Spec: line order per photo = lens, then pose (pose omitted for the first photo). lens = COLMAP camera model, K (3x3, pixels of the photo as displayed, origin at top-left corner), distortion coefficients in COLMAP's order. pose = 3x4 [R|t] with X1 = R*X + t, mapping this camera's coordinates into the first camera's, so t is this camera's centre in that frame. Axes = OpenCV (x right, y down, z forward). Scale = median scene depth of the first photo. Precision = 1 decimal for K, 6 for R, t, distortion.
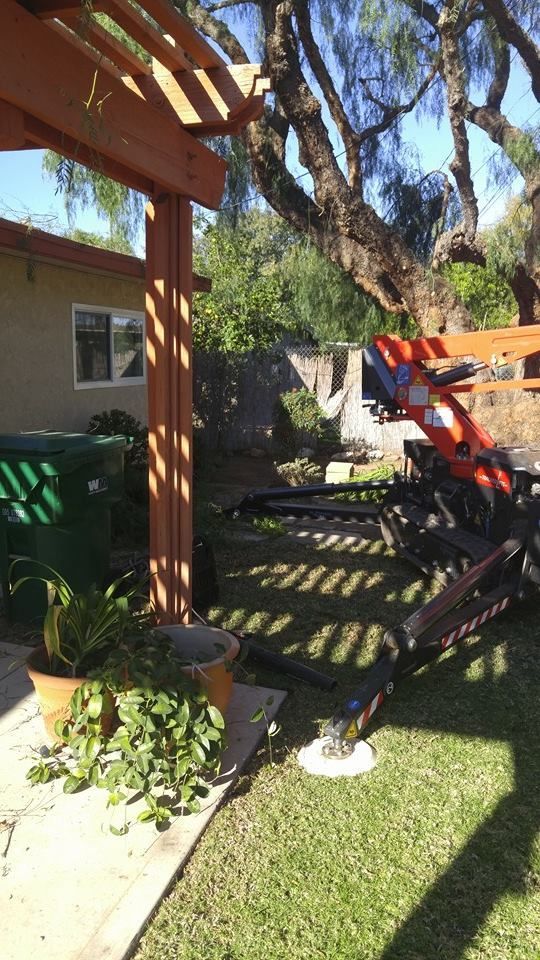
lens RADIAL K [[737.3, 0, 270.0], [0, 737.3, 480.0], [0, 0, 1]] dist [-0.006119, -0.005532]
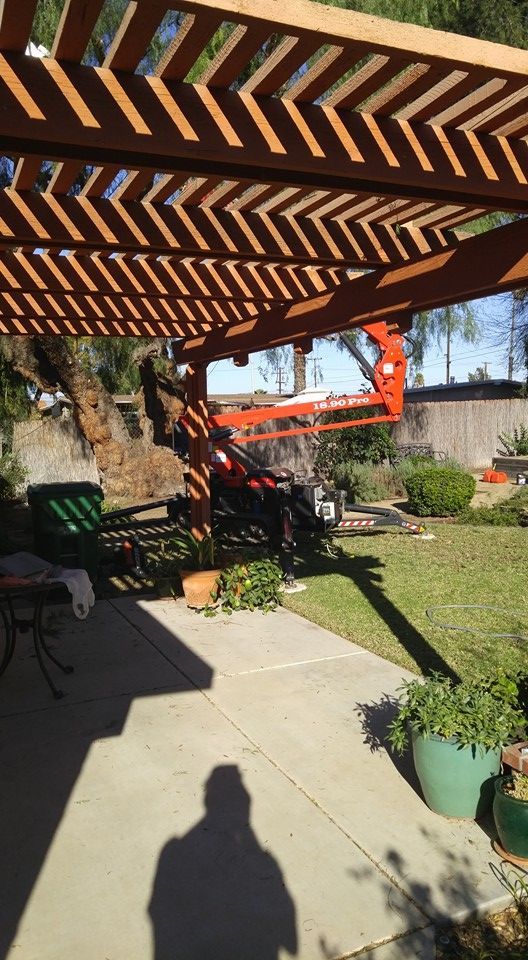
lens RADIAL K [[733.0, 0, 264.0], [0, 733.0, 480.0], [0, 0, 1]] dist [0.085257, -0.007862]
pose [[0.753306, -0.094992, 0.650774, -0.938429], [0.148198, 0.988582, -0.027245, 0.041685], [-0.640756, 0.116967, 0.758782, -0.516311]]
